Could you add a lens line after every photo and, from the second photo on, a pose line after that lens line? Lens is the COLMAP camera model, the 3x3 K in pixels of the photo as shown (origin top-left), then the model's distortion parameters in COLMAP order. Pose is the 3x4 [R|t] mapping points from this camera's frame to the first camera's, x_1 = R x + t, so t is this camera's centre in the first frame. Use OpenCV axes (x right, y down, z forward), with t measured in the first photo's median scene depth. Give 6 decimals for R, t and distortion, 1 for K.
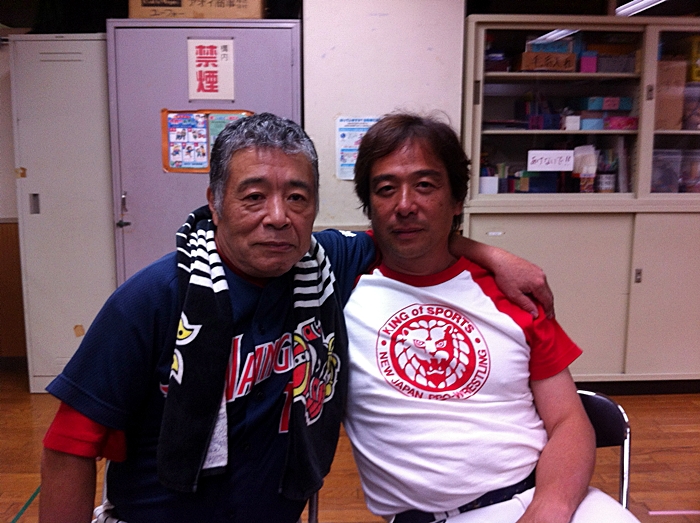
lens RADIAL K [[670.9, 0, 338.1], [0, 670.9, 260.2], [0, 0, 1]] dist [0.071005, -0.224278]
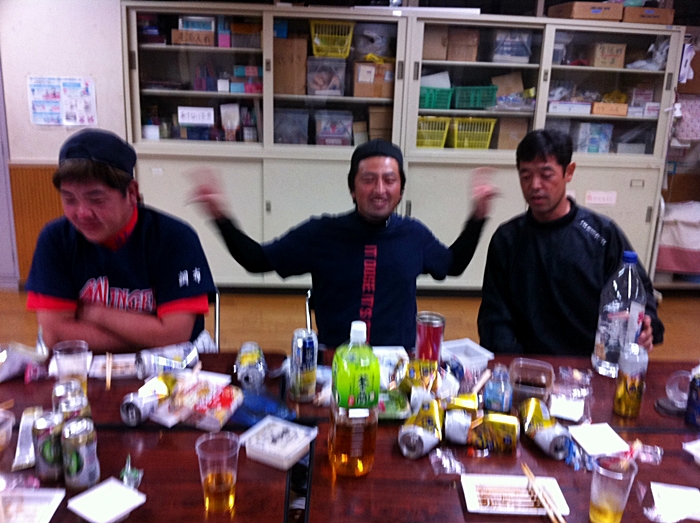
lens RADIAL K [[672.3, 0, 349.2], [0, 672.3, 269.4], [0, 0, 1]] dist [0.078453, -0.259620]
pose [[0.999095, 0.031548, 0.028521, 0.586348], [-0.034840, 0.991737, 0.123465, -0.024130], [-0.024390, -0.124347, 0.991939, -0.347534]]
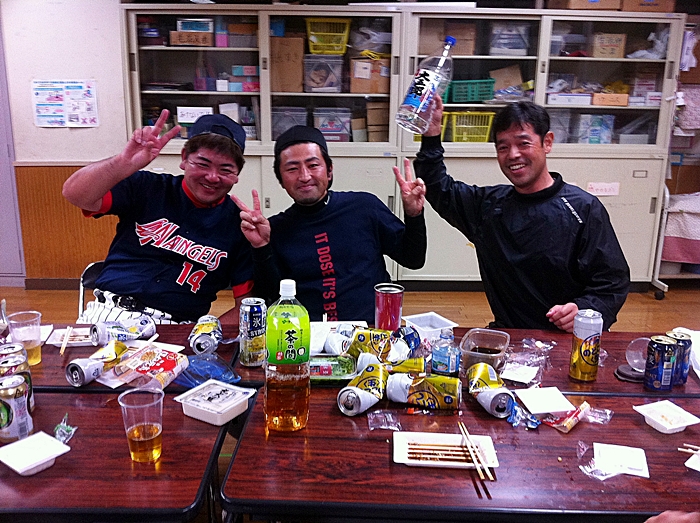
lens RADIAL K [[670.9, 0, 338.1], [0, 670.9, 260.2], [0, 0, 1]] dist [0.071005, -0.224278]
pose [[0.999715, 0.018103, -0.015535, 0.624858], [-0.016415, 0.994581, 0.102662, -0.003564], [0.017309, -0.102378, 0.994595, -0.349399]]
